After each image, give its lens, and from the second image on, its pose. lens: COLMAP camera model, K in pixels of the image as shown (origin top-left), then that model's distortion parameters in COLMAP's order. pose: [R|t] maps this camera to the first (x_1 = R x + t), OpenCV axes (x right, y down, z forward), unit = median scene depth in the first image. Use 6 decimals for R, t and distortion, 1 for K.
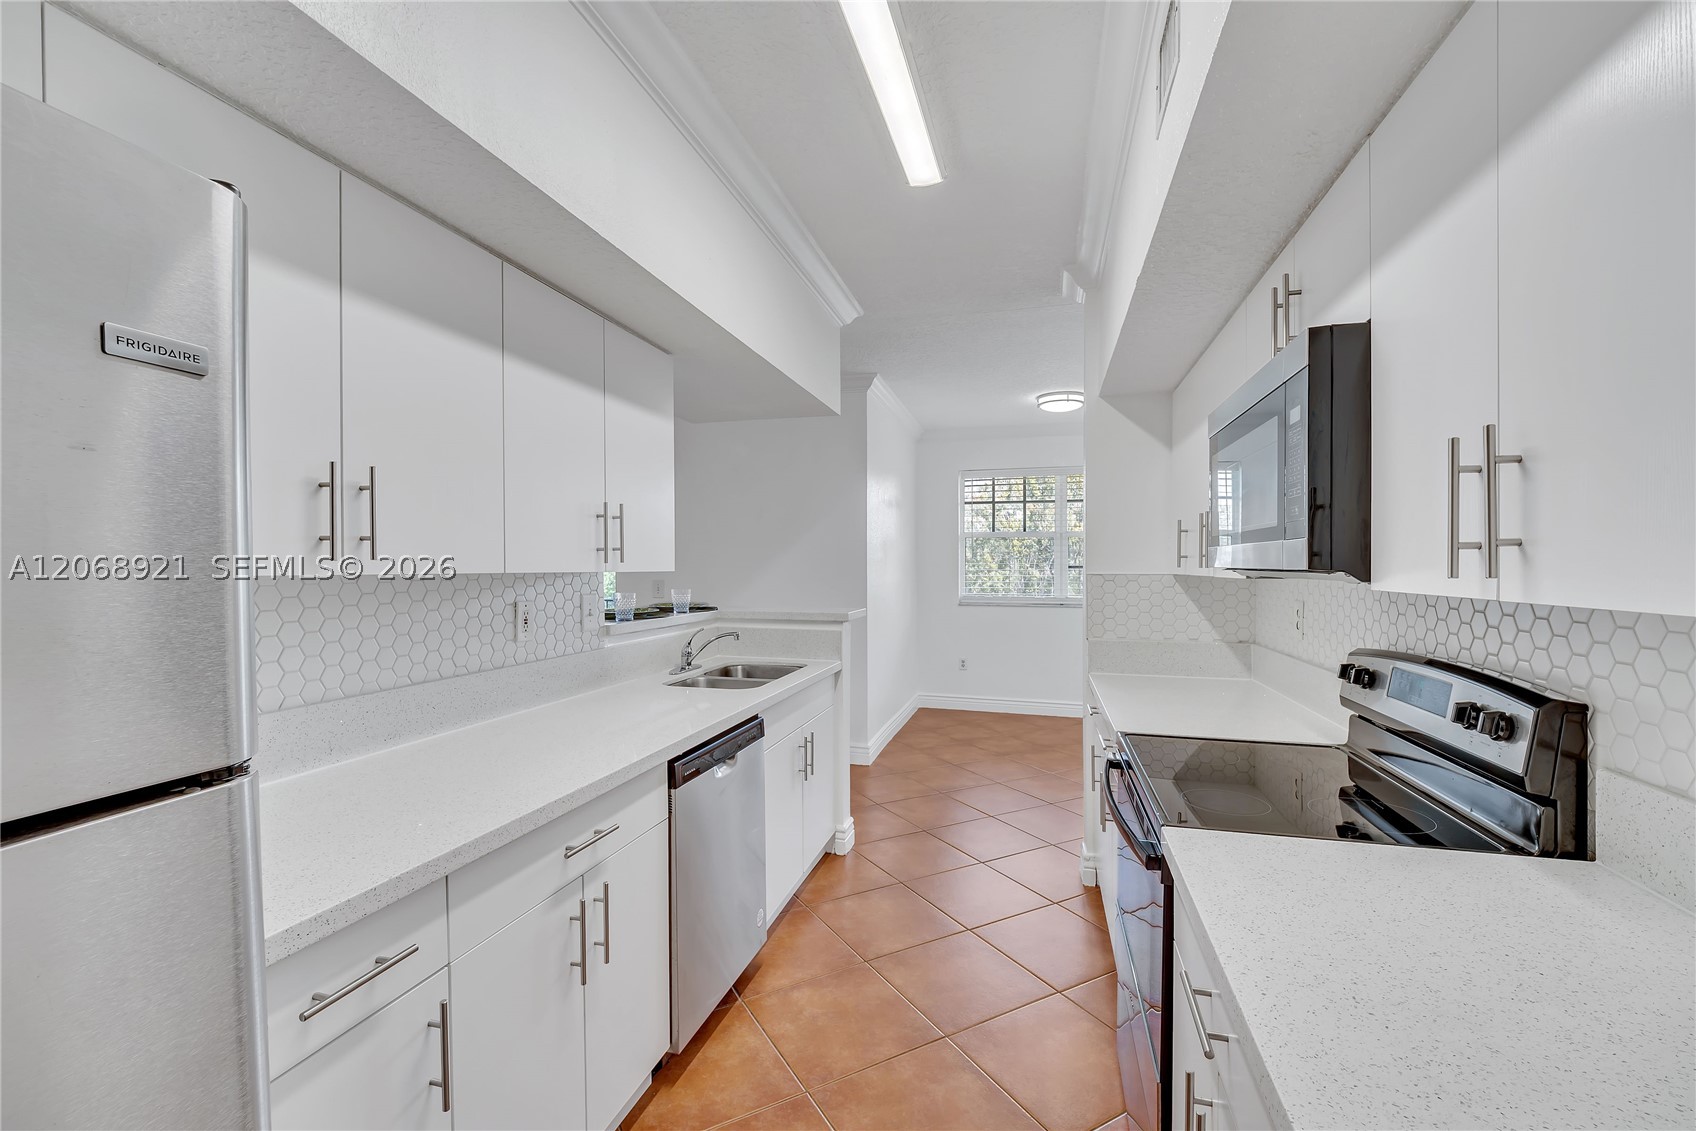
lens RADIAL K [[715.9, 0, 838.6], [0, 715.9, 573.0], [0, 0, 1]] dist [0.005134, -0.006117]
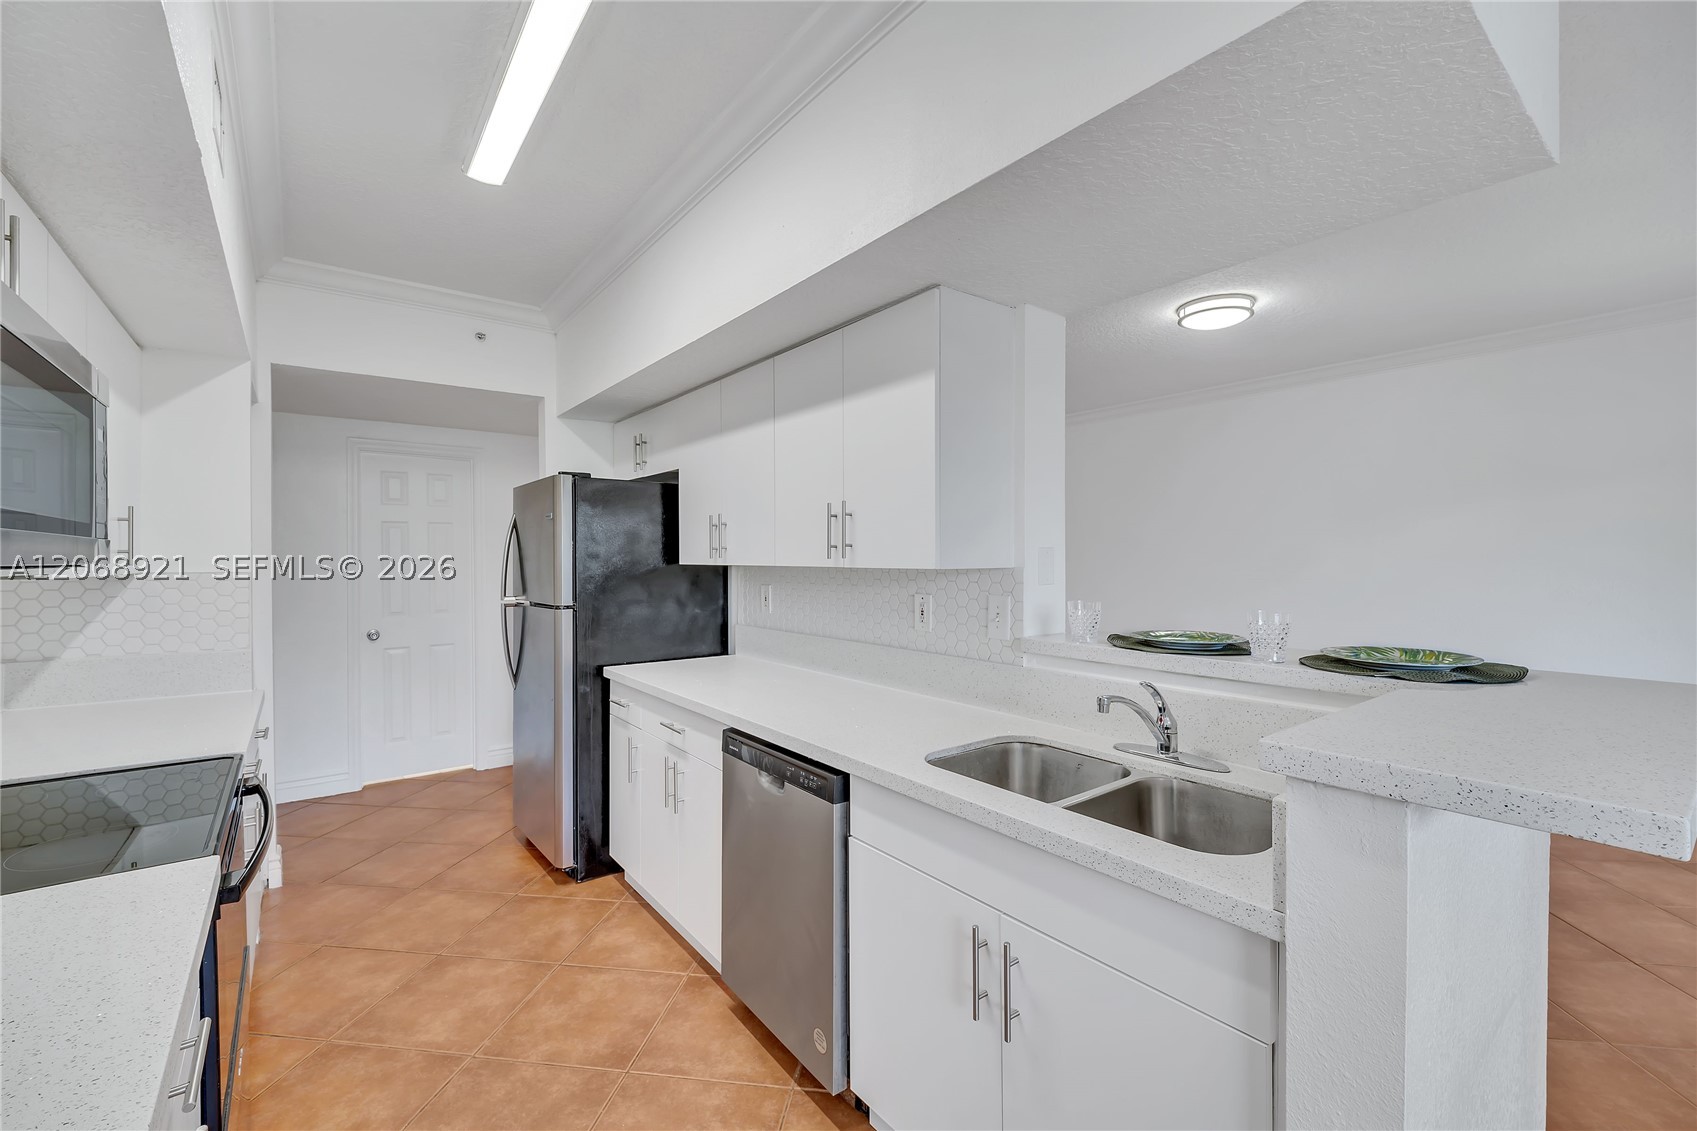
lens RADIAL K [[716.3, 0, 859.1], [0, 716.3, 563.2], [0, 0, 1]] dist [0.005134, -0.006117]
pose [[-0.588360, 0.004830, -0.808585, 0.435158], [-0.009718, 0.999868, 0.013045, -0.017897], [0.808541, 0.015533, -0.588235, 1.375714]]
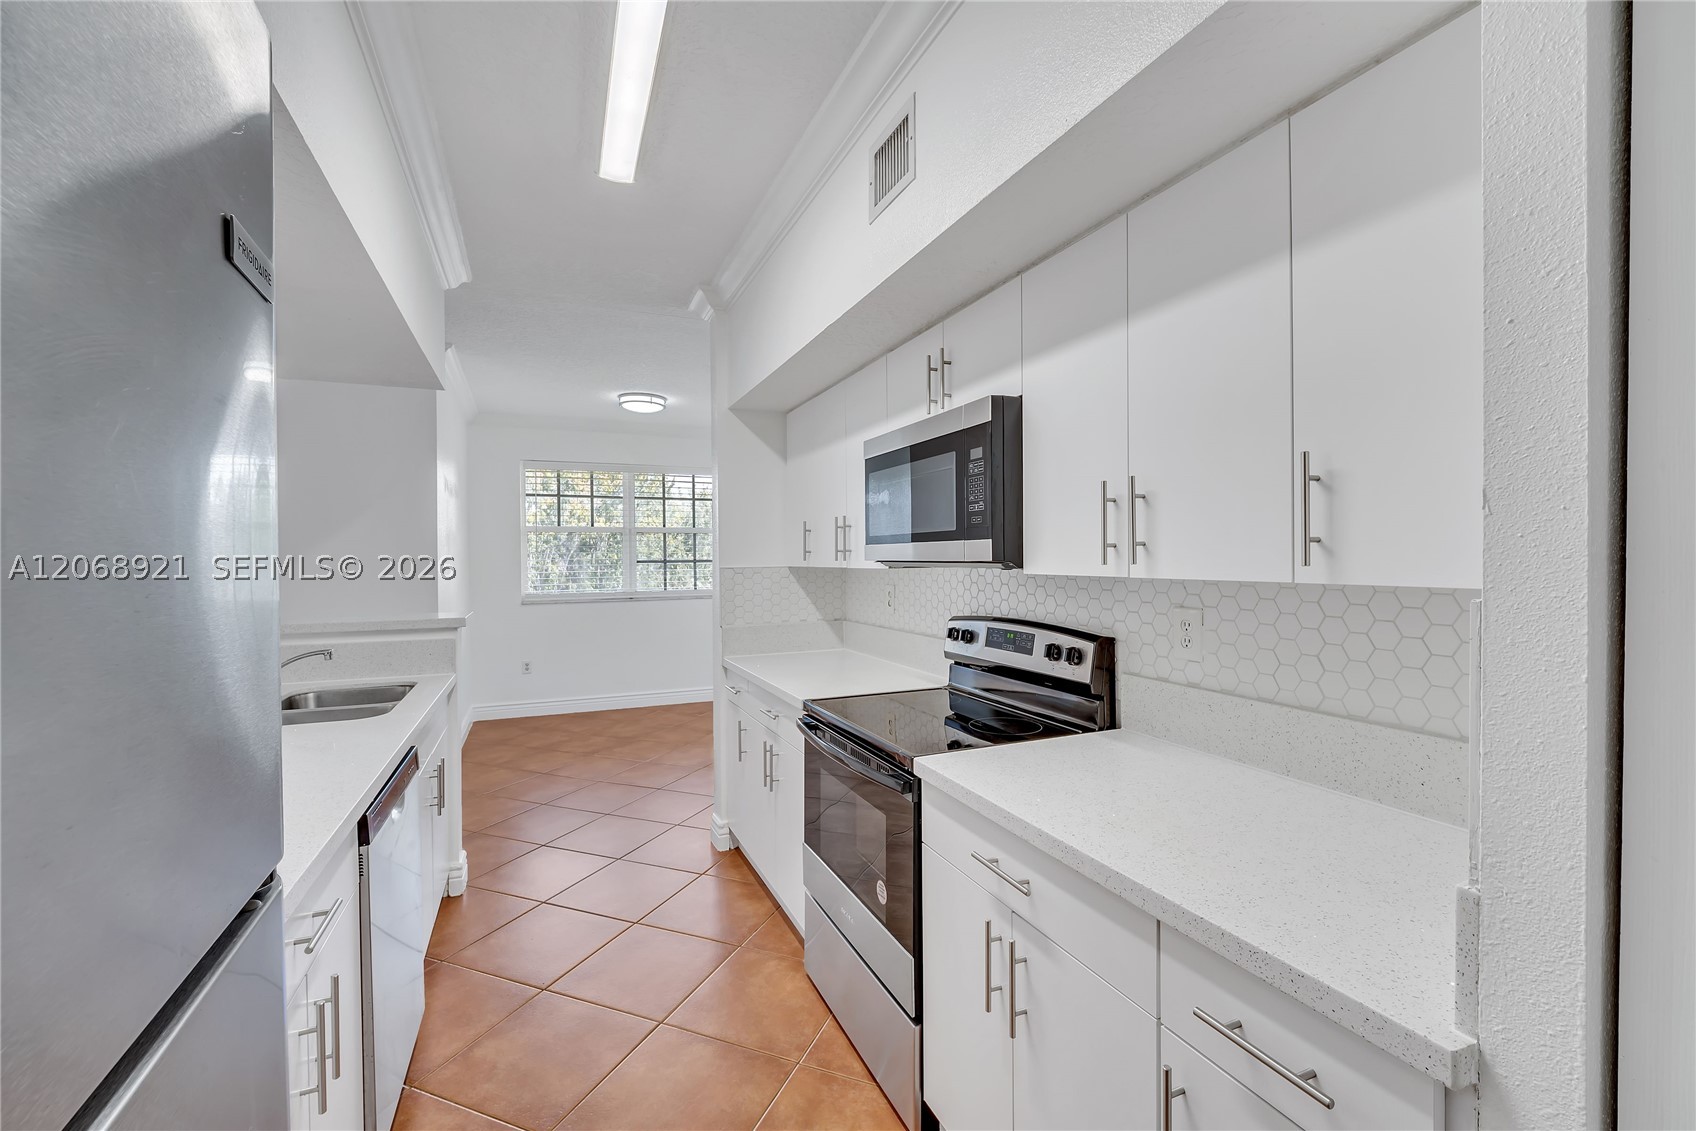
lens RADIAL K [[715.9, 0, 843.2], [0, 715.9, 561.5], [0, 0, 1]] dist [0.005134, -0.006117]
pose [[0.780288, -0.013254, 0.625281, -0.228171], [0.018710, 0.999823, -0.002155, -0.003013], [-0.625141, 0.013380, 0.780397, 0.025998]]
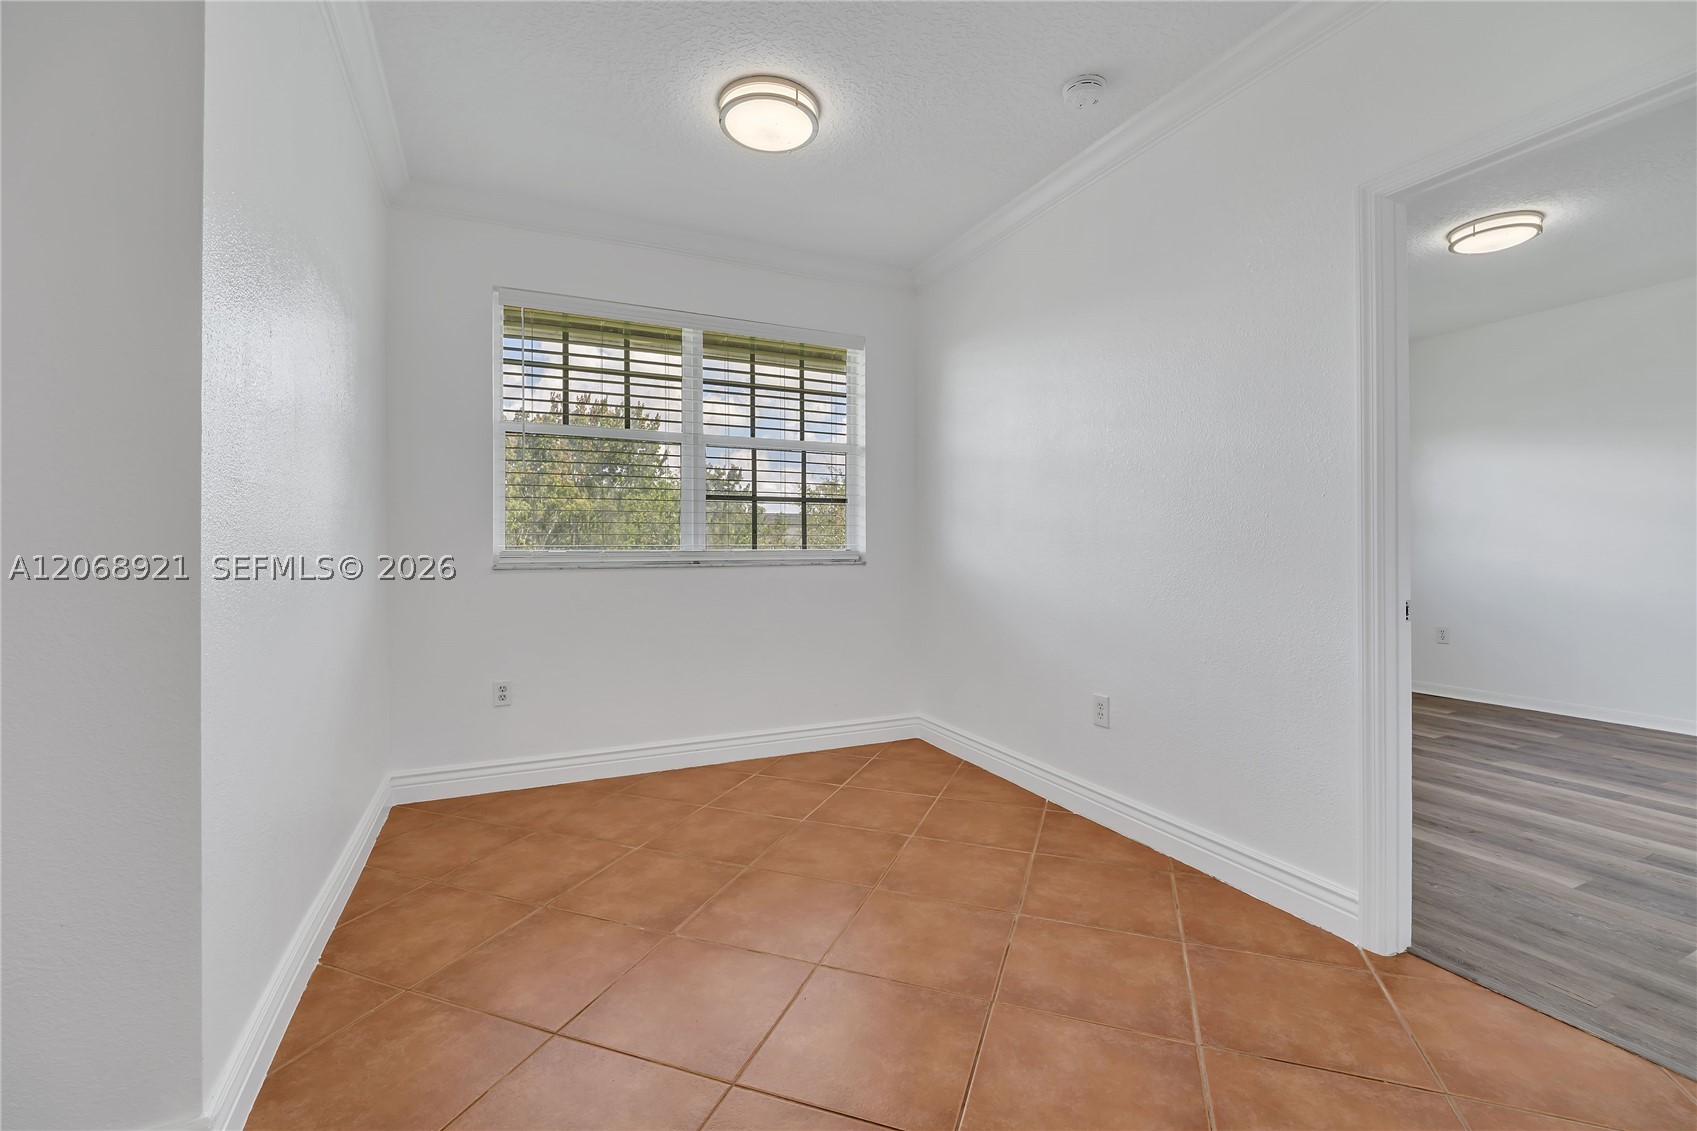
lens RADIAL K [[716.3, 0, 841.9], [0, 716.3, 553.7], [0, 0, 1]] dist [0.005134, -0.006117]
pose [[0.758603, -0.006583, 0.651520, 0.095887], [0.013118, 0.999901, -0.005171, 0.104727], [-0.651421, 0.012469, 0.758614, 1.295391]]
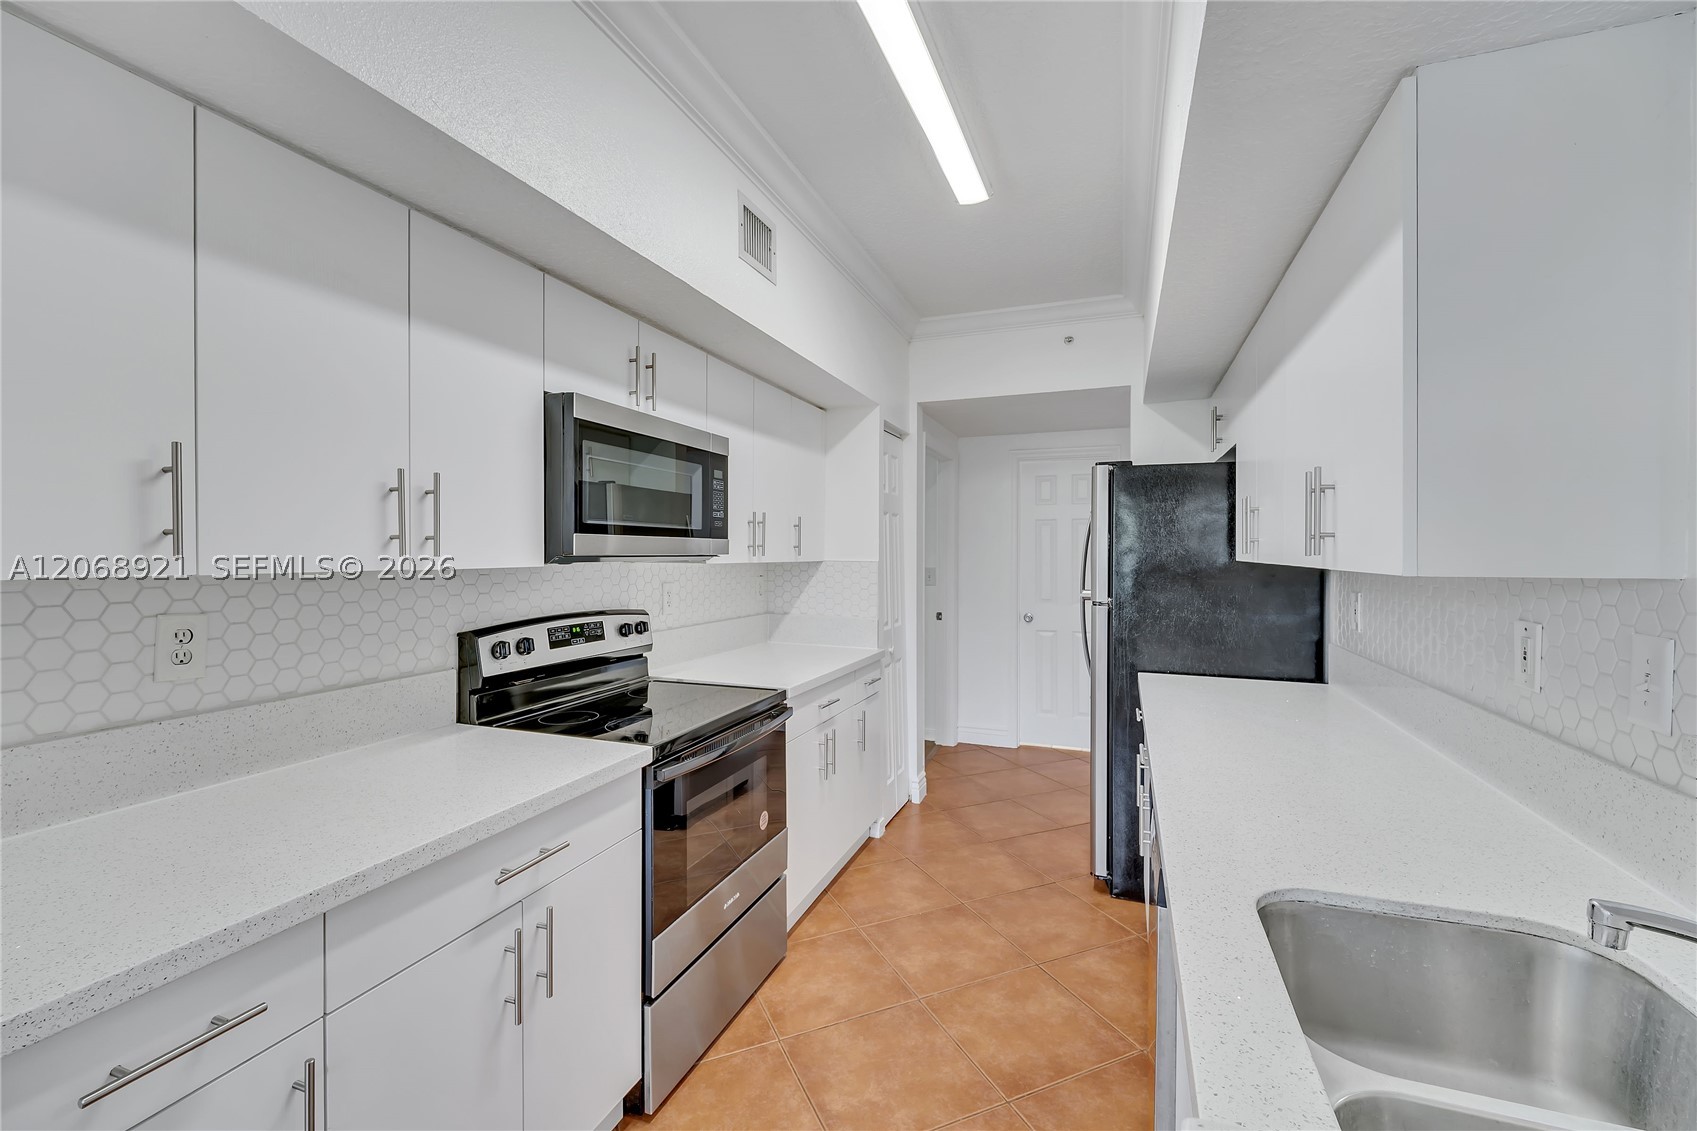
lens RADIAL K [[716.3, 0, 851.3], [0, 716.3, 557.0], [0, 0, 1]] dist [0.005134, -0.006117]
pose [[-0.996935, -0.007428, 0.077880, 0.071516], [-0.005731, 0.999742, 0.021991, -0.021762], [-0.078023, 0.021477, -0.996720, 1.447247]]
